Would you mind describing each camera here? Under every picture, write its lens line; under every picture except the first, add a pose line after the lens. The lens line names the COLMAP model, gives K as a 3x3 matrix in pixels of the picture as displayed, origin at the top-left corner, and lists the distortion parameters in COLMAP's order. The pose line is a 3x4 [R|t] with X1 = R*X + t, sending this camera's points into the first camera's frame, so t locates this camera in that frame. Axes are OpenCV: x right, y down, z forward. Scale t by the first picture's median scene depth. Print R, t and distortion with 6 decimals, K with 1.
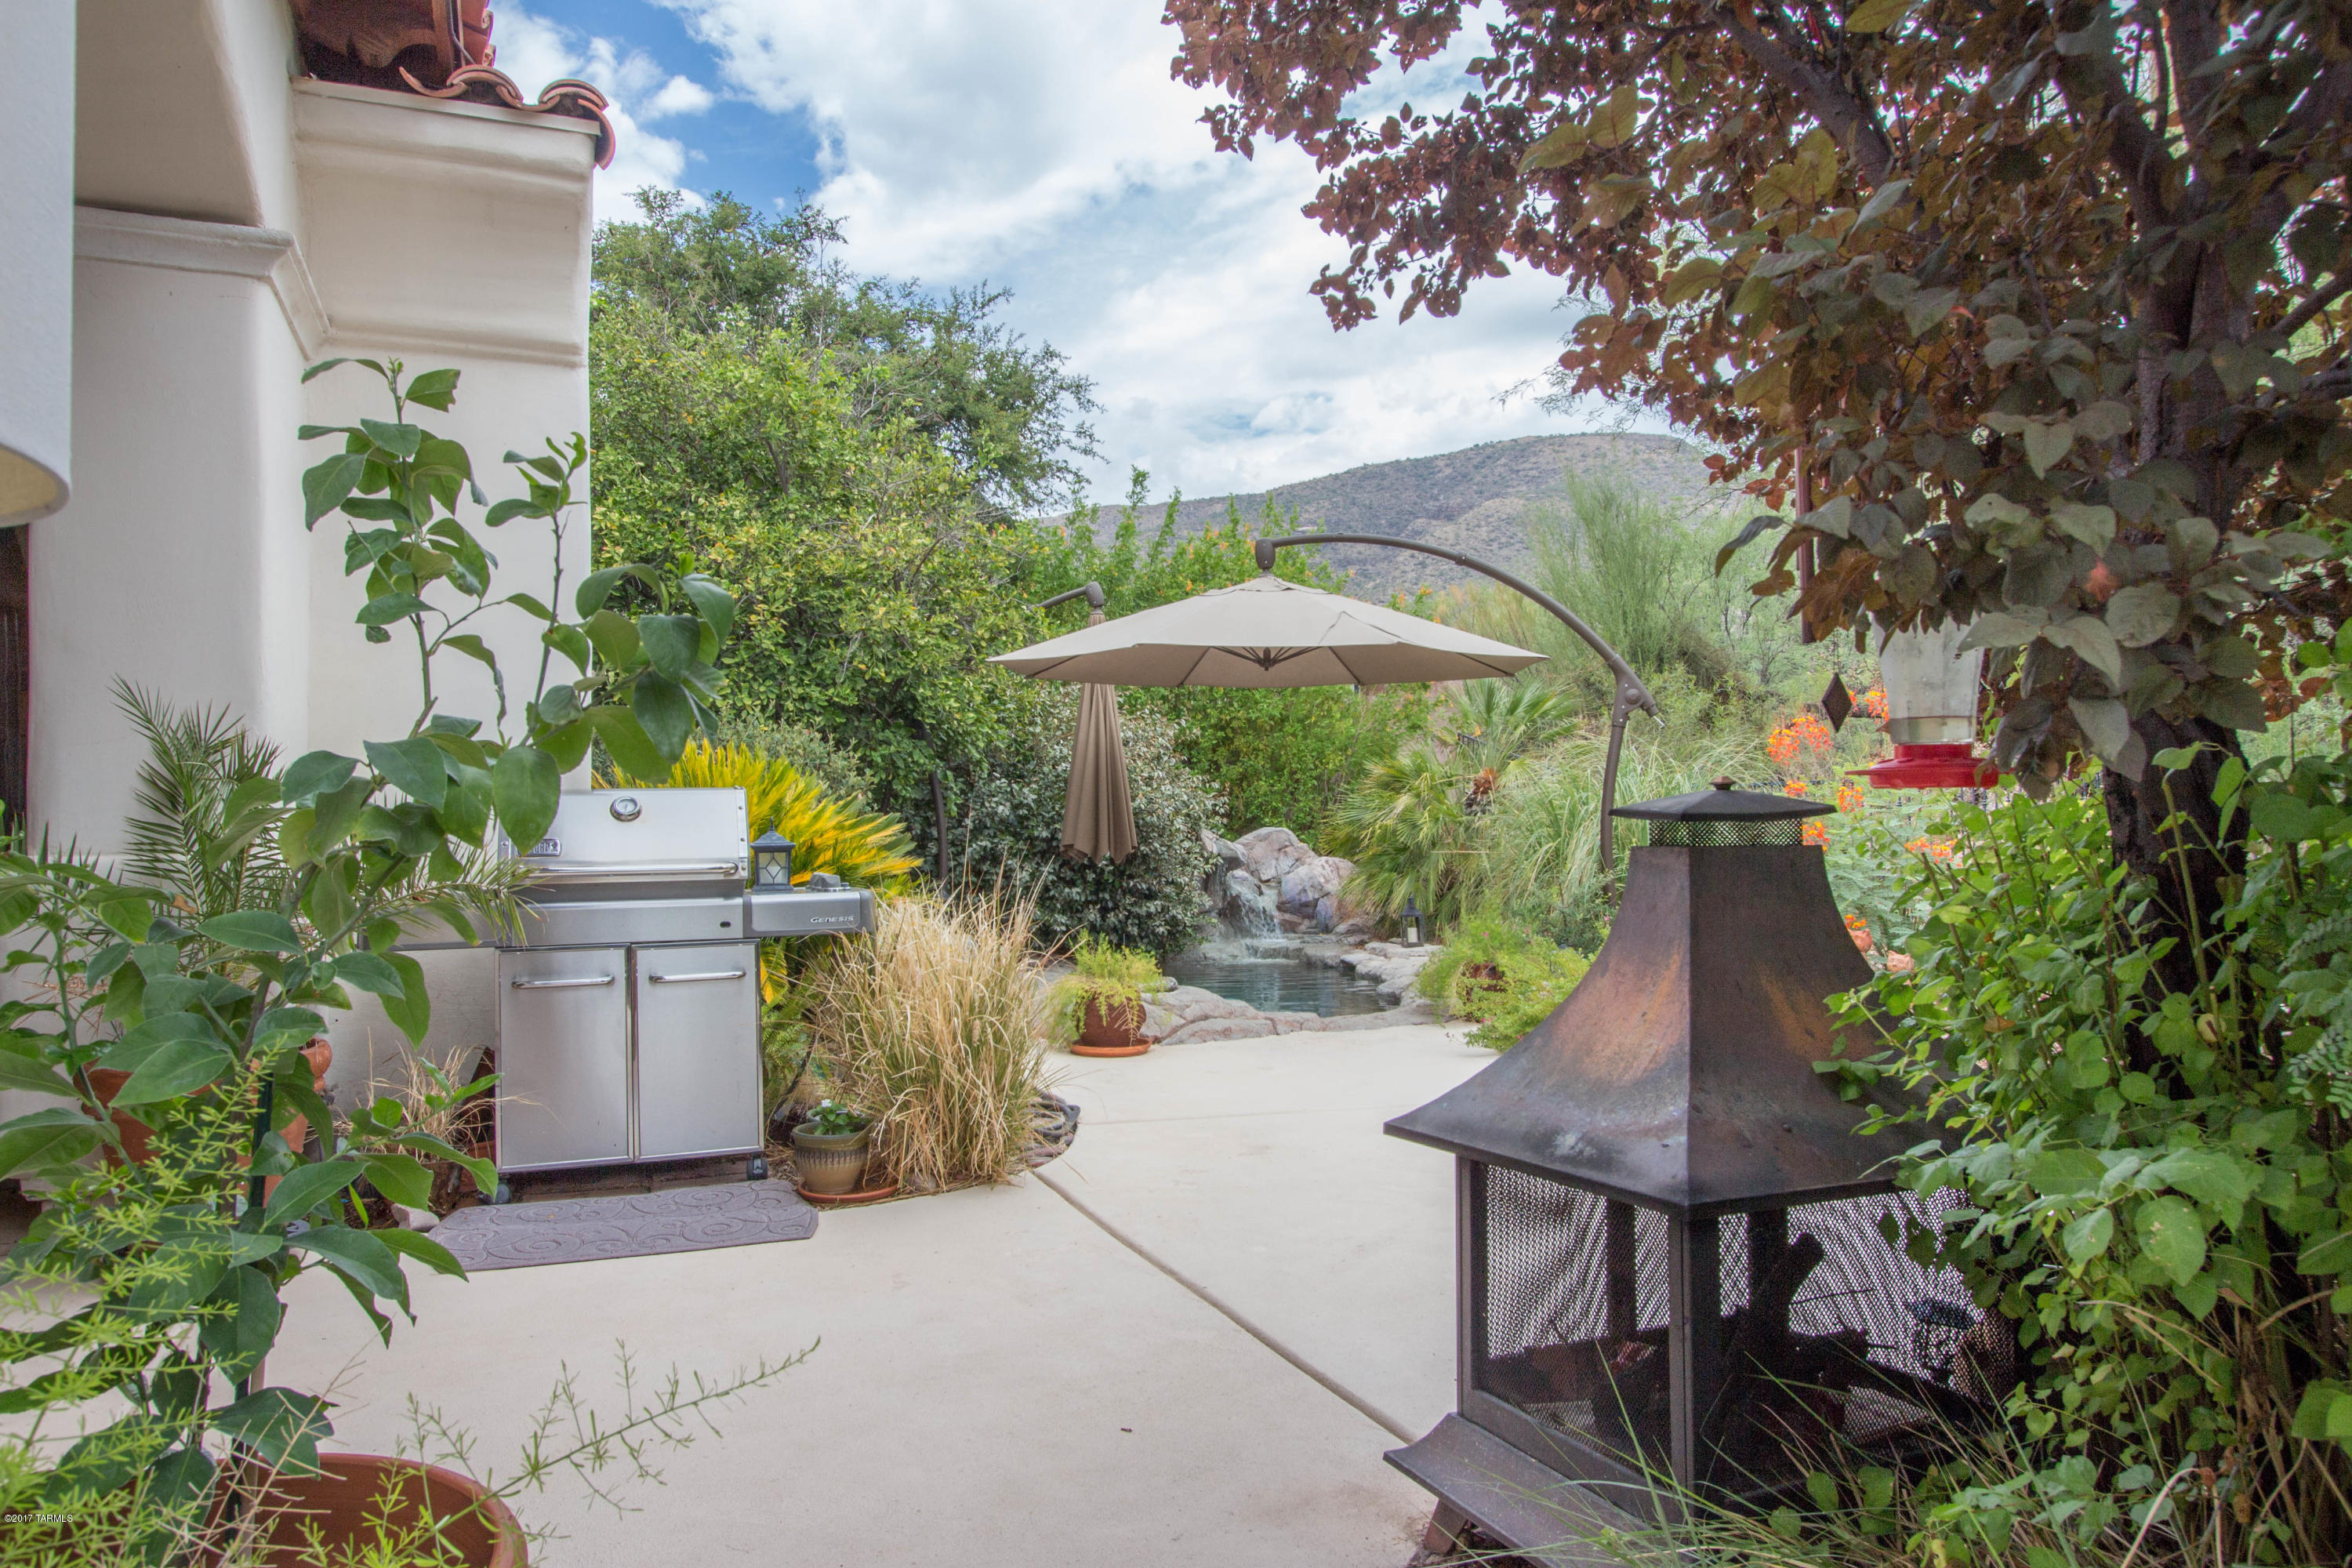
lens RADIAL K [[1496.4, 0, 1180.4], [0, 1496.4, 779.2], [0, 0, 1]] dist [-0.005110, -0.000517]
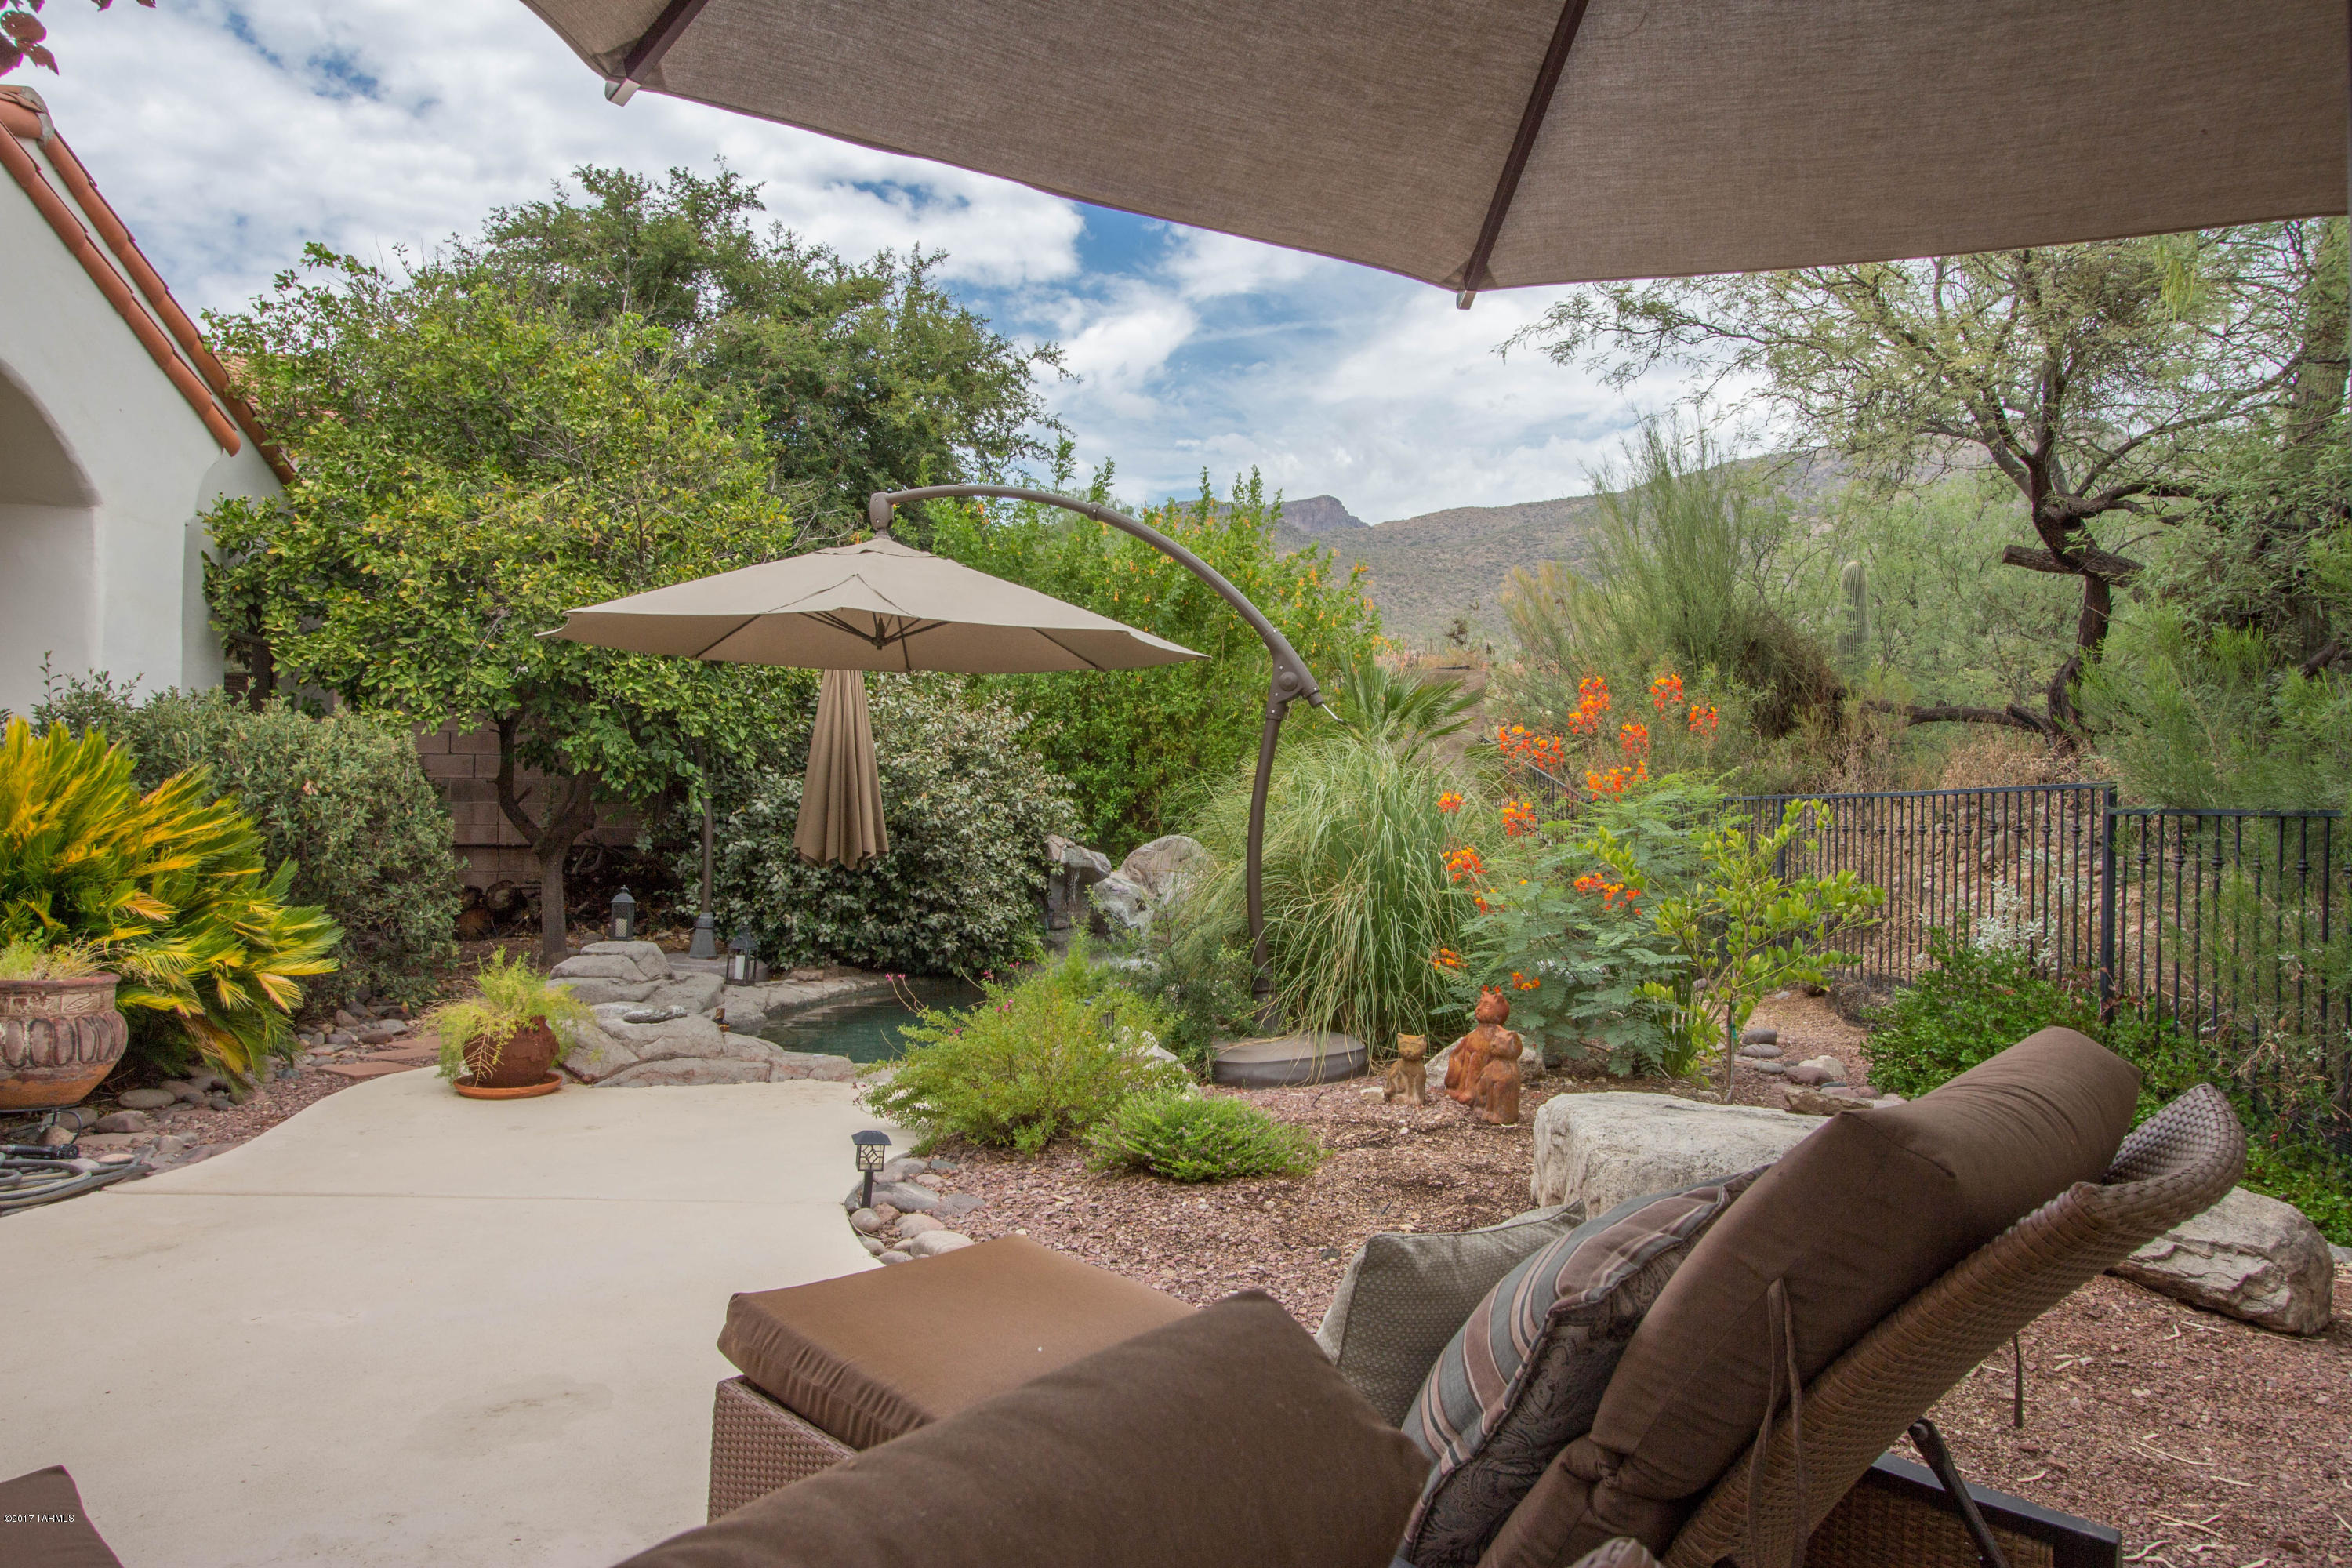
lens RADIAL K [[1496.4, 0, 1171.3], [0, 1496.4, 779.6], [0, 0, 1]] dist [-0.005110, -0.000517]
pose [[0.978133, 0.022653, -0.206741, 0.296313], [-0.023106, 0.999733, 0.000225, -0.001559], [0.206691, 0.004557, 0.978396, 0.152119]]
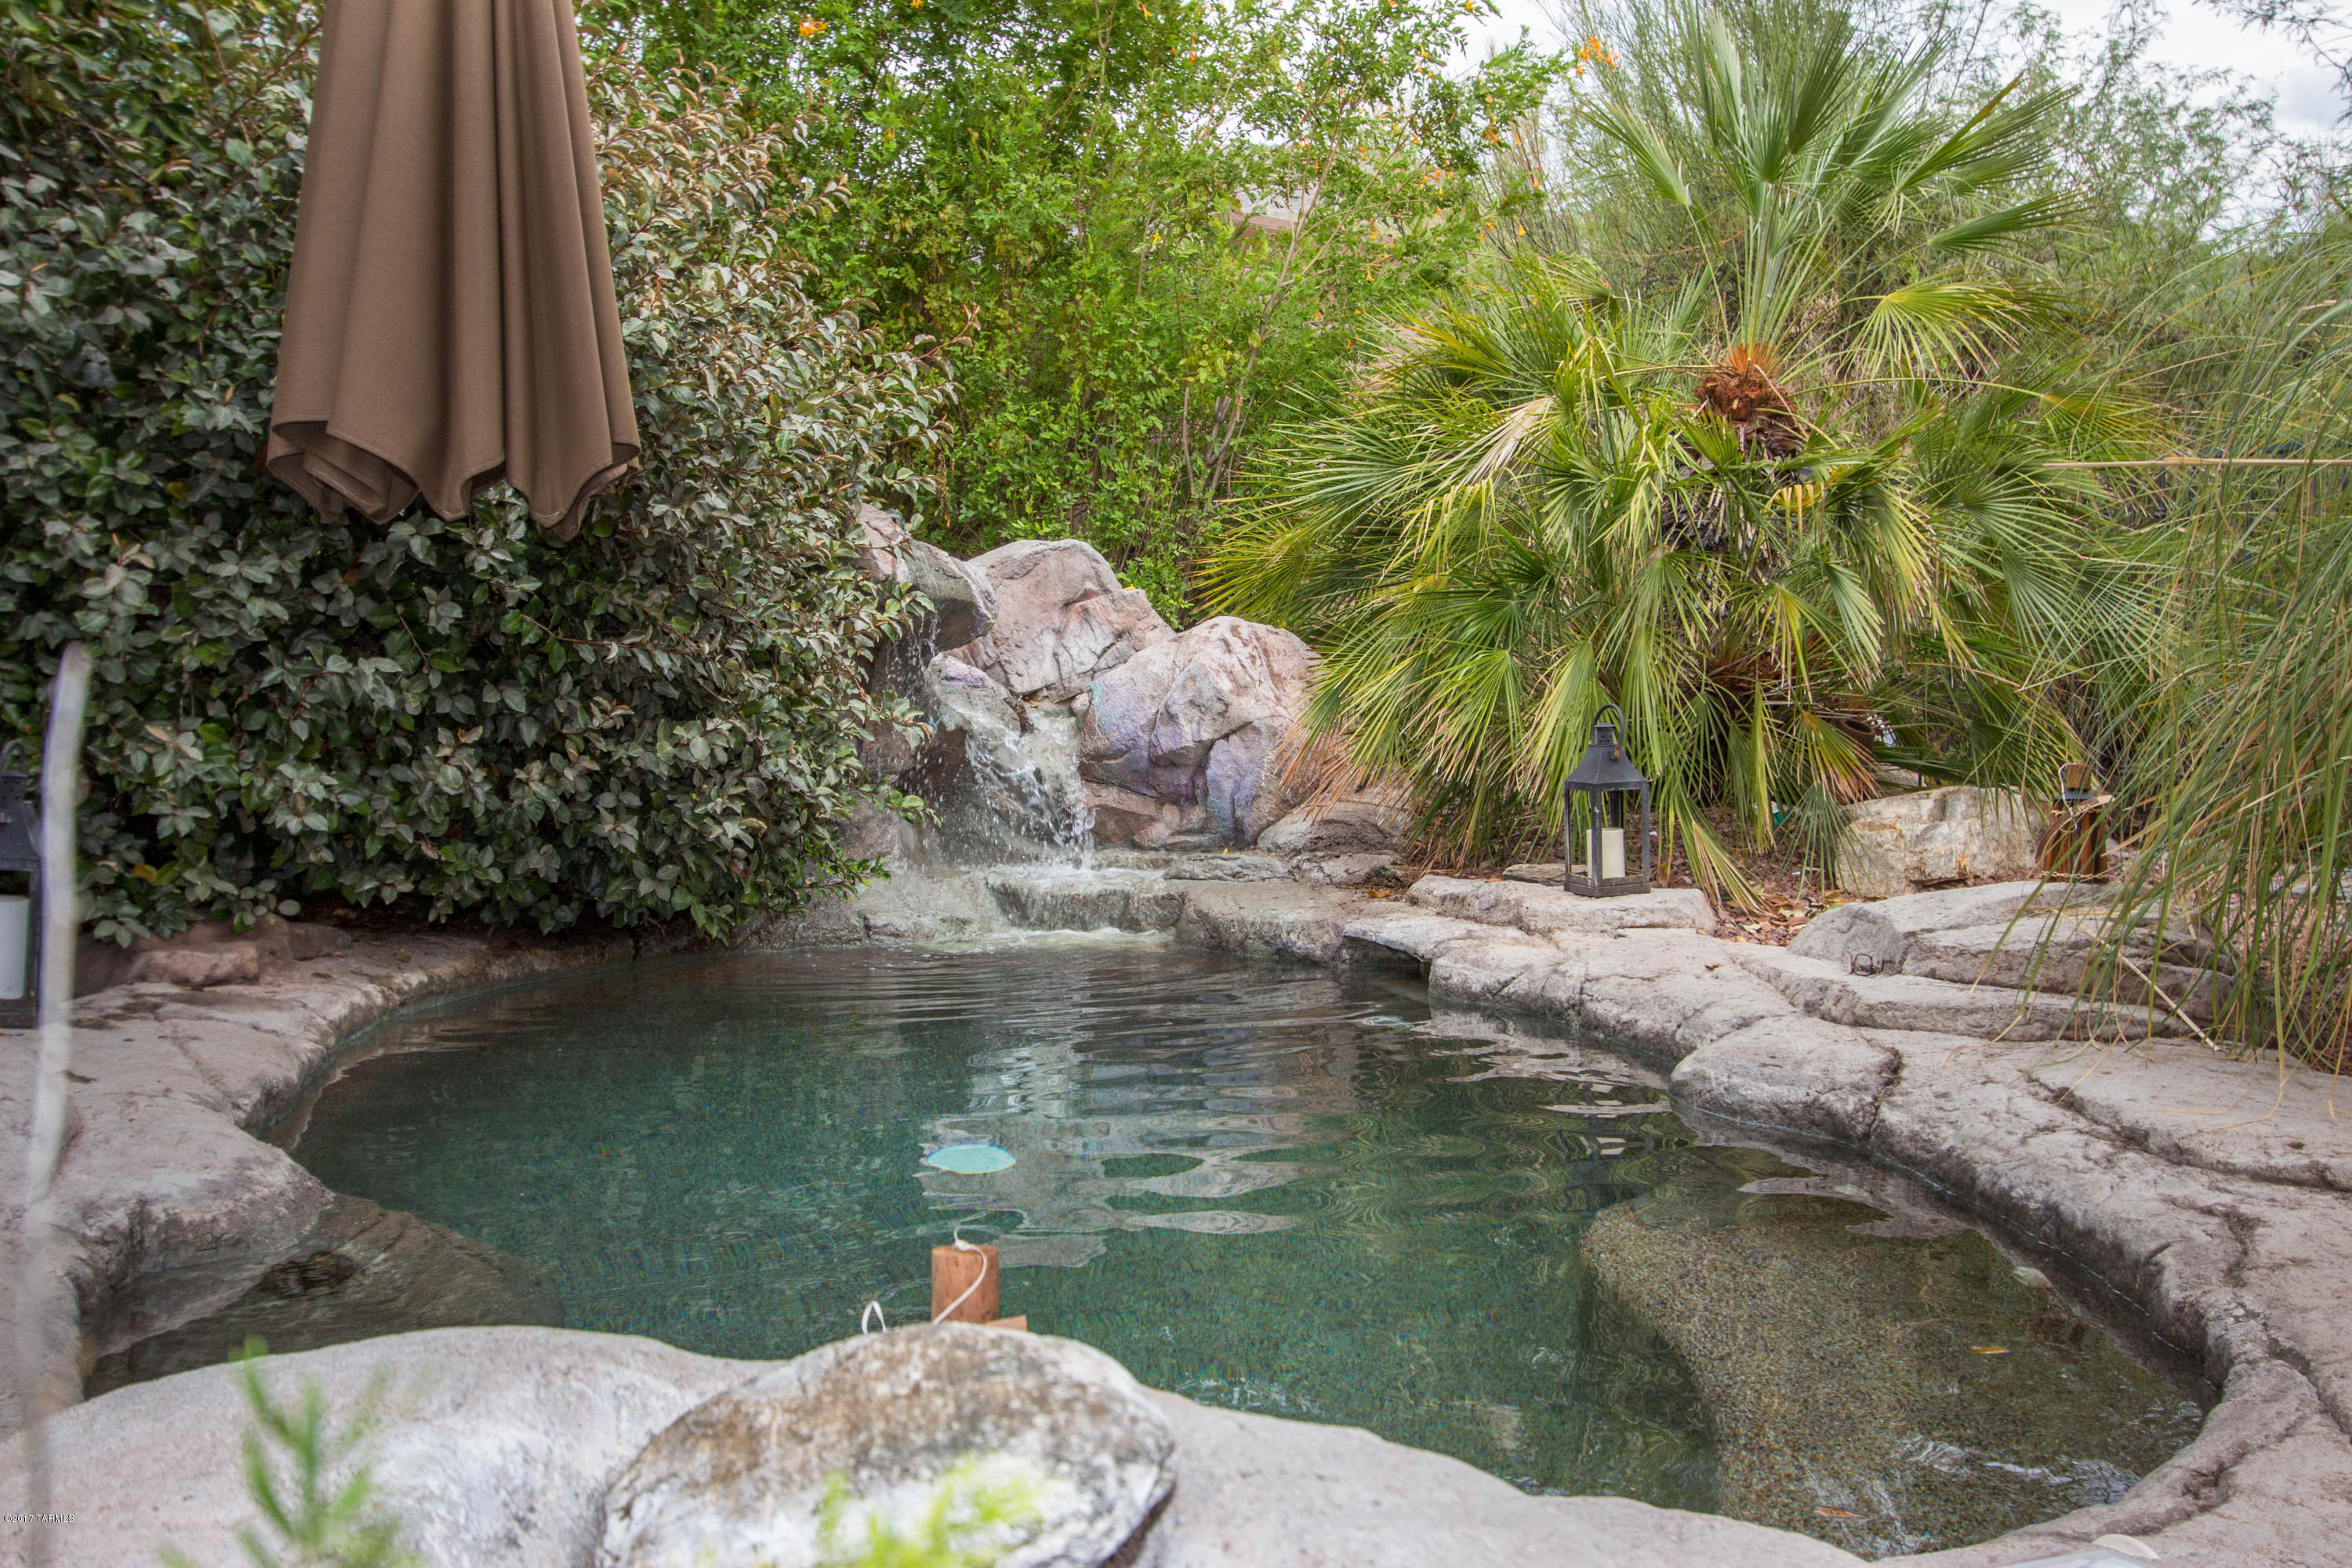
lens RADIAL K [[2261.0, 0, 1173.7], [0, 2261.0, 783.9], [0, 0, 1]] dist [0.005959, 0.000000]
pose [[0.978617, 0.006869, 0.205578, -0.018199], [-0.020897, 0.997591, 0.066143, 0.064200], [-0.204629, -0.069024, 0.976403, 0.595520]]
